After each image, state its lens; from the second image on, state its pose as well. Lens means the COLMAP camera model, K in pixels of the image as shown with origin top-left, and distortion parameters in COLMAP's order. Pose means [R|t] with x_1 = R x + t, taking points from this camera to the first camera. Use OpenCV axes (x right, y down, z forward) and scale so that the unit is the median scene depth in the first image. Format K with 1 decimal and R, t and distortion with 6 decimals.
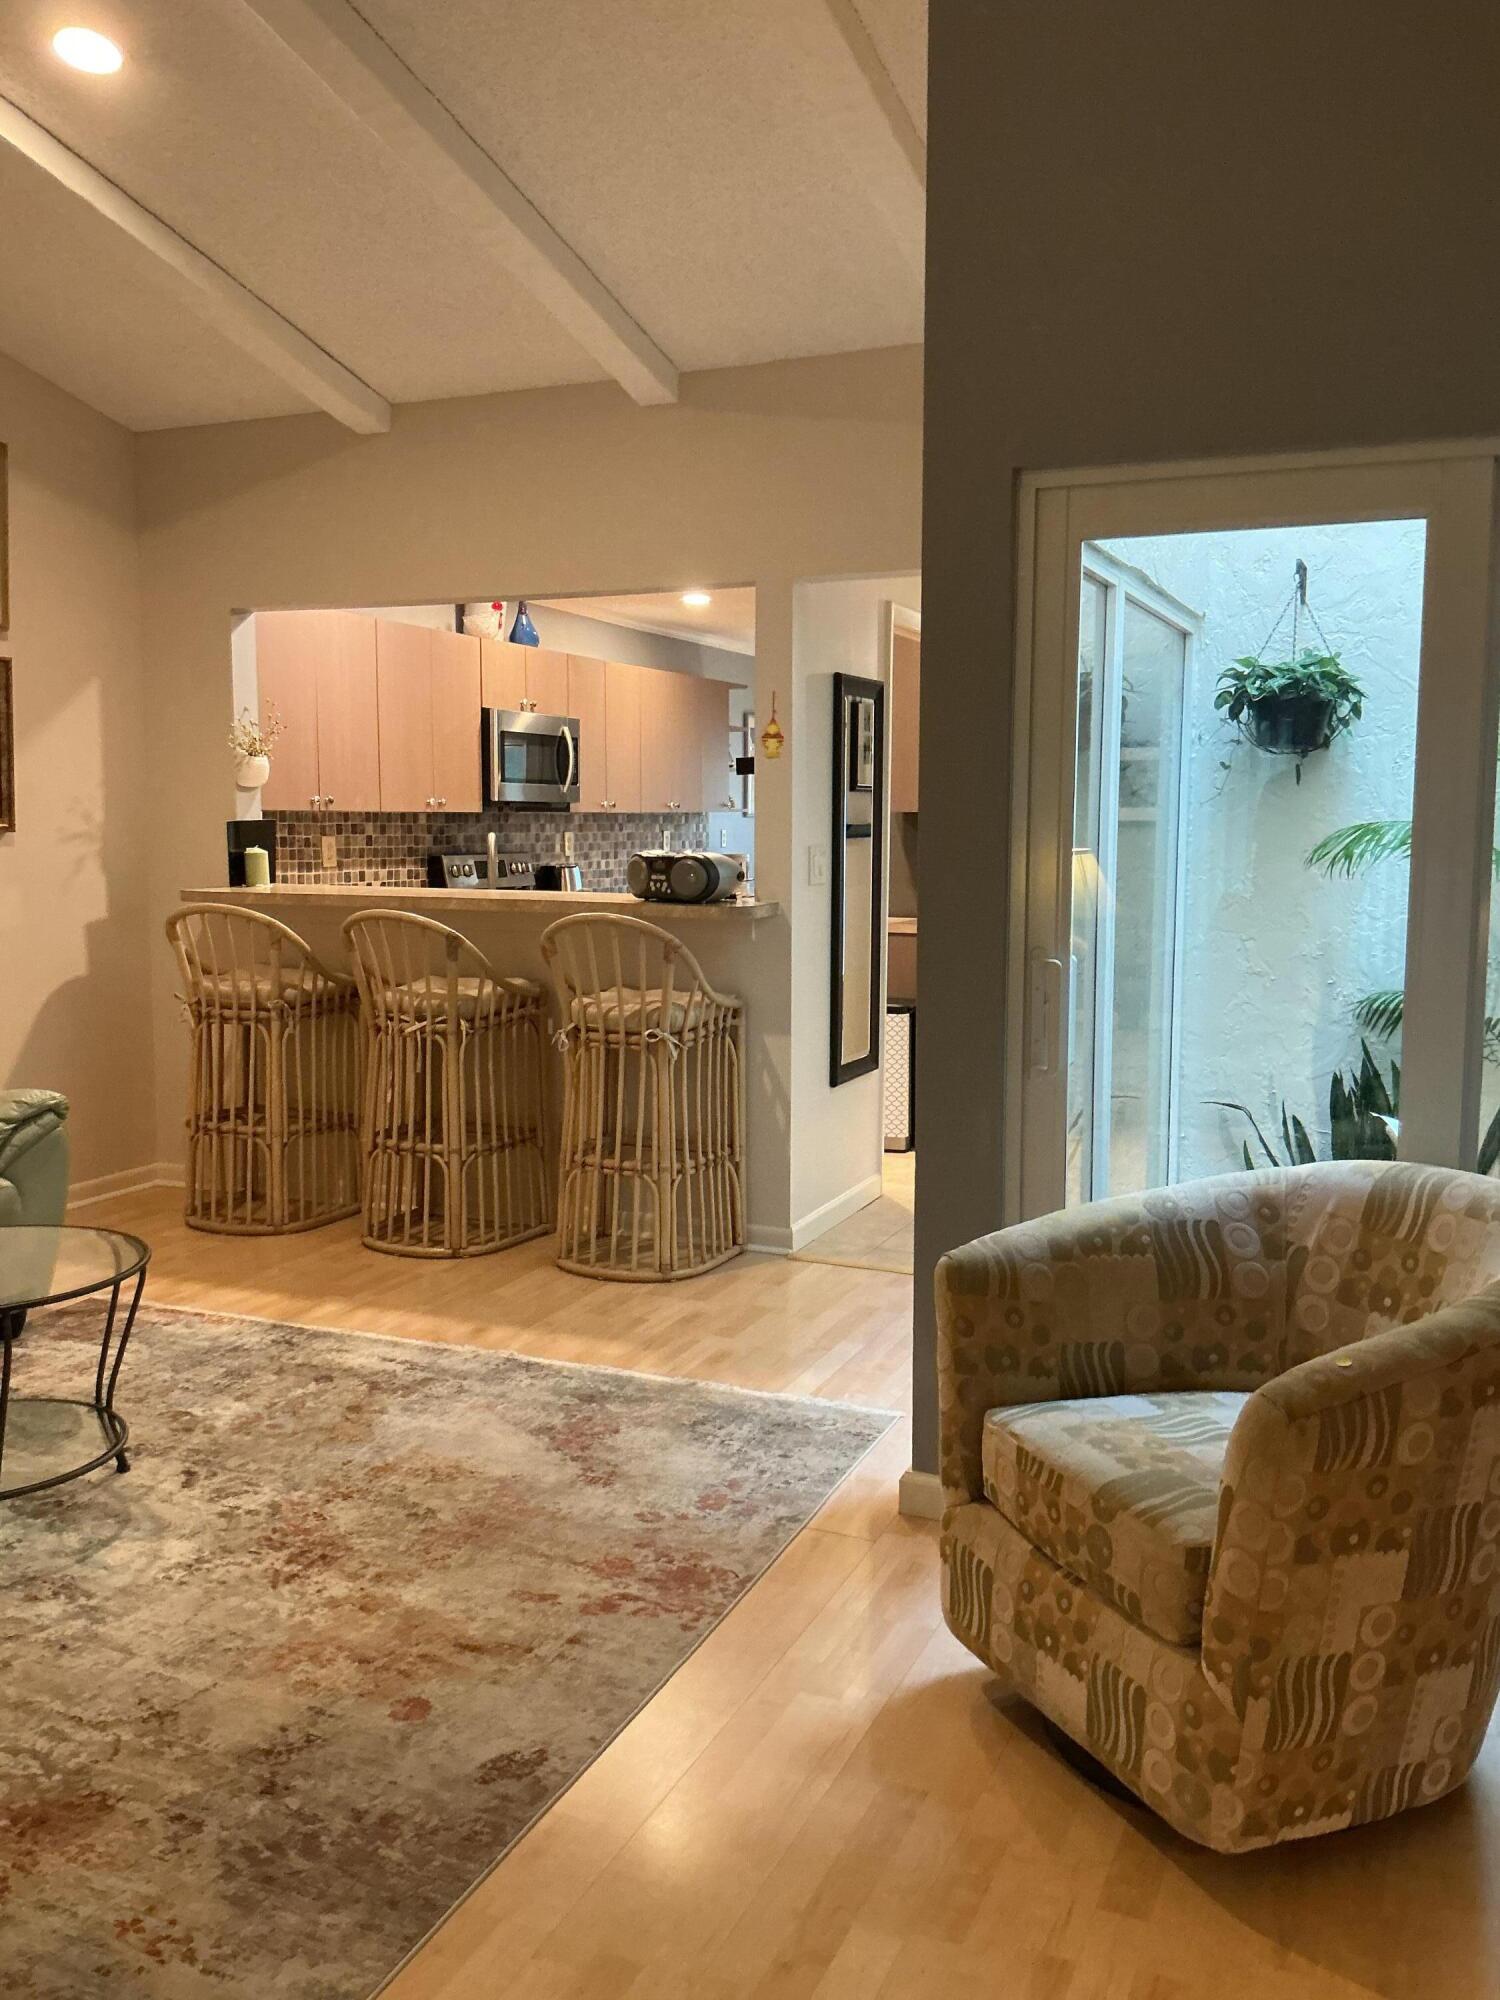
lens RADIAL K [[1664.7, 0, 750.0], [0, 1664.7, 1000.0], [0, 0, 1]] dist [0.102775, -0.152630]
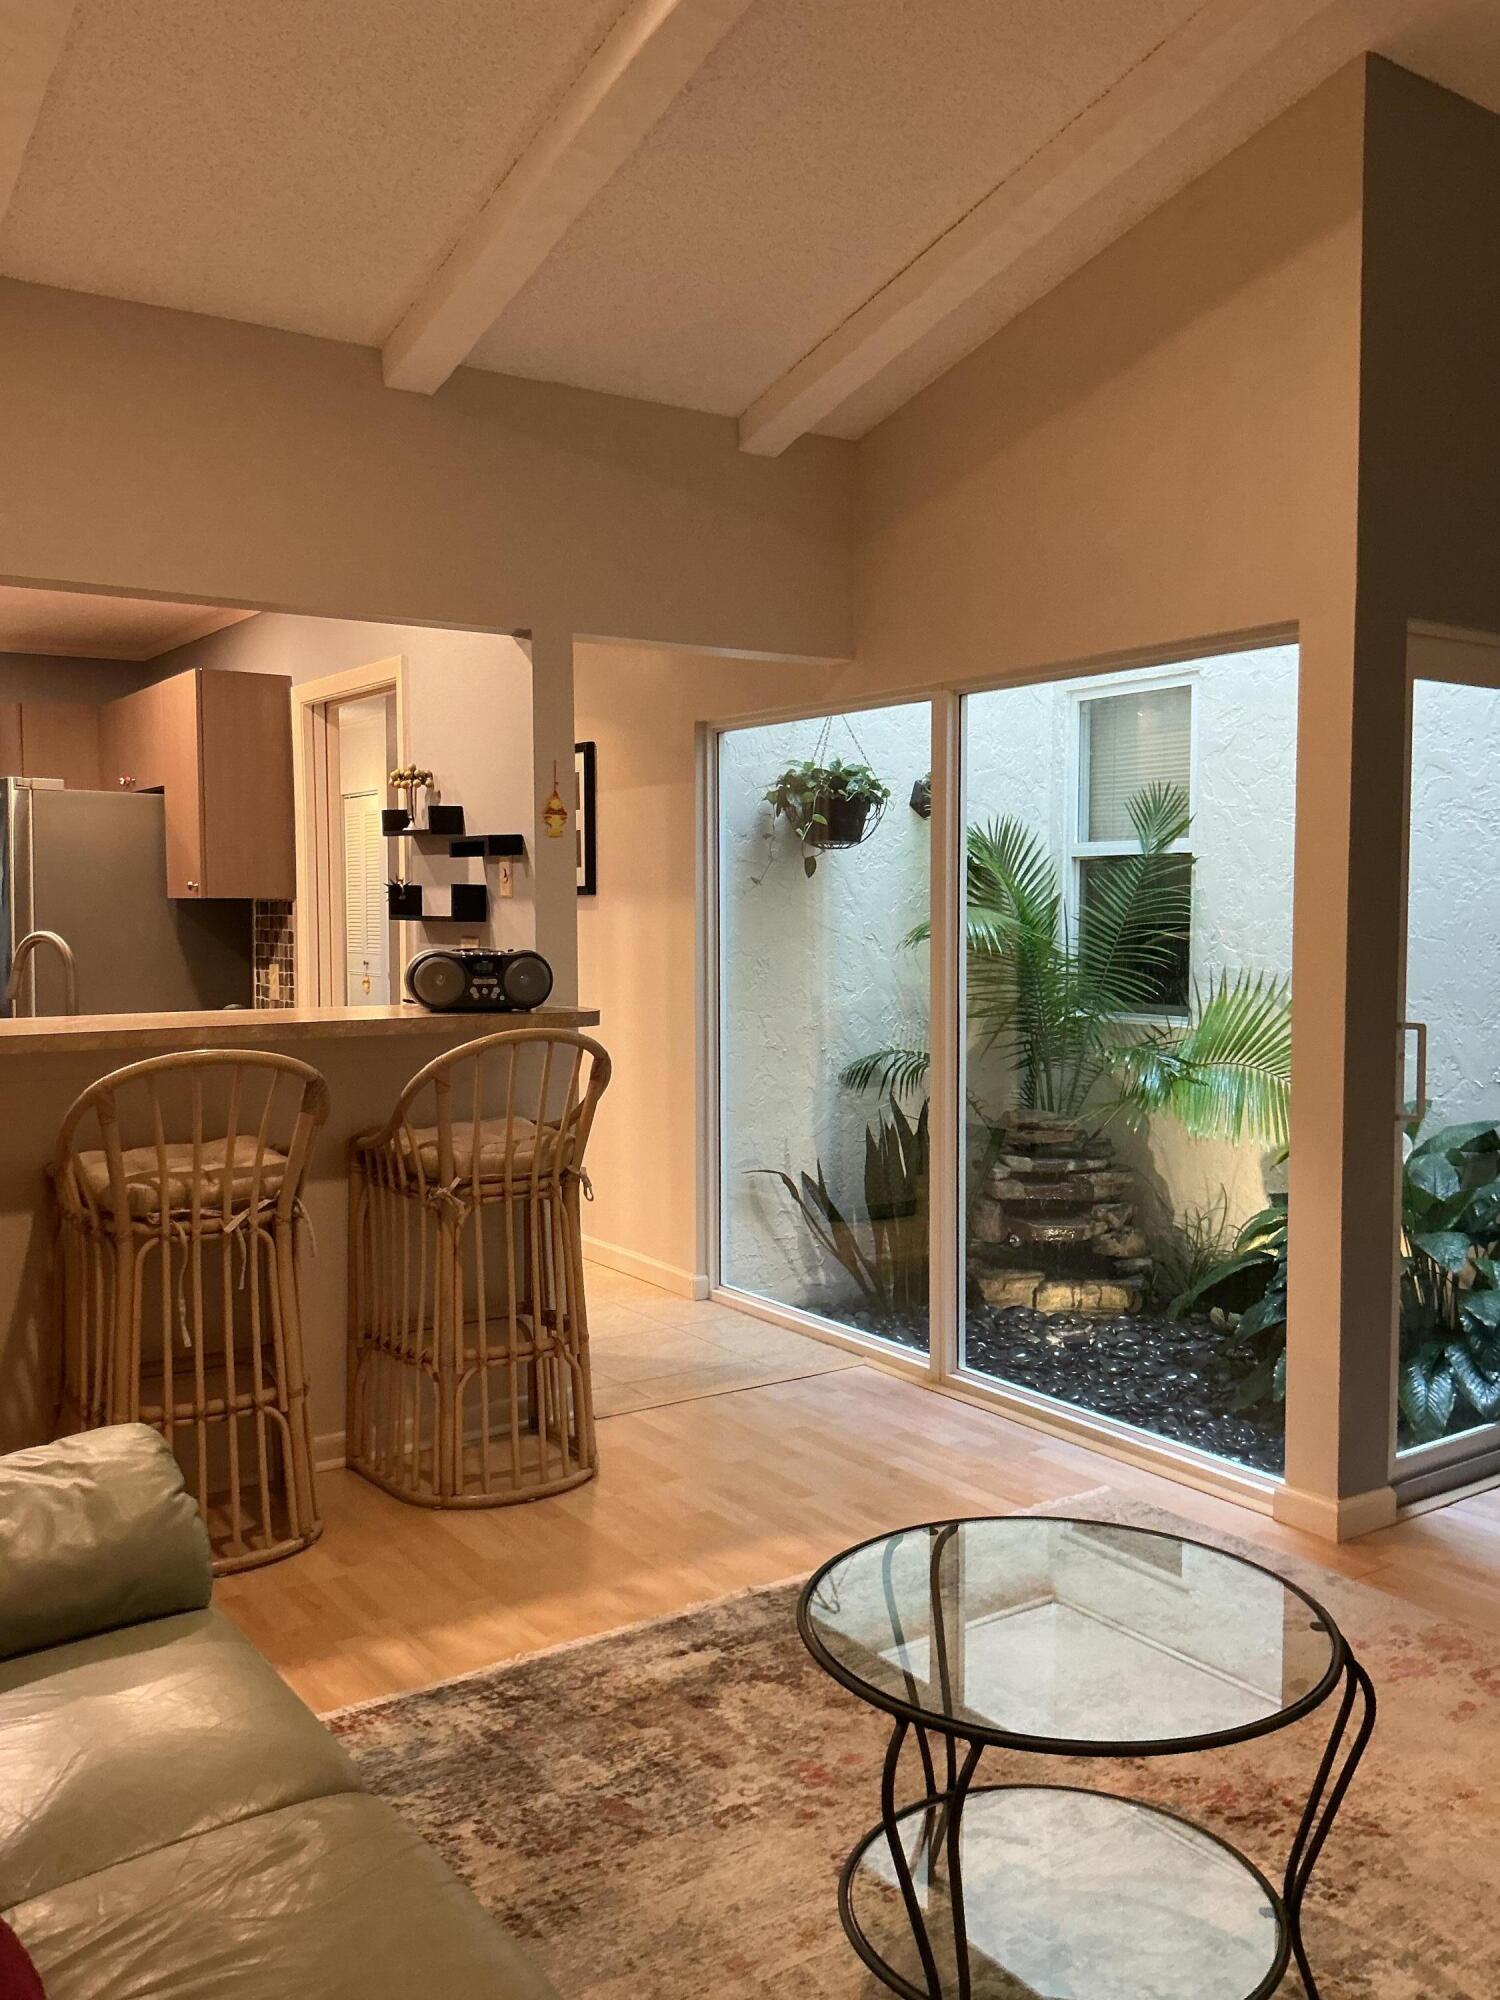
lens RADIAL K [[1664.7, 0, 750.0], [0, 1664.7, 1000.0], [0, 0, 1]] dist [0.102775, -0.152630]
pose [[0.523288, -0.051536, 0.850596, -0.721126], [0.094880, 0.995487, 0.001945, -0.058509], [-0.846858, 0.079687, 0.525816, 0.509940]]
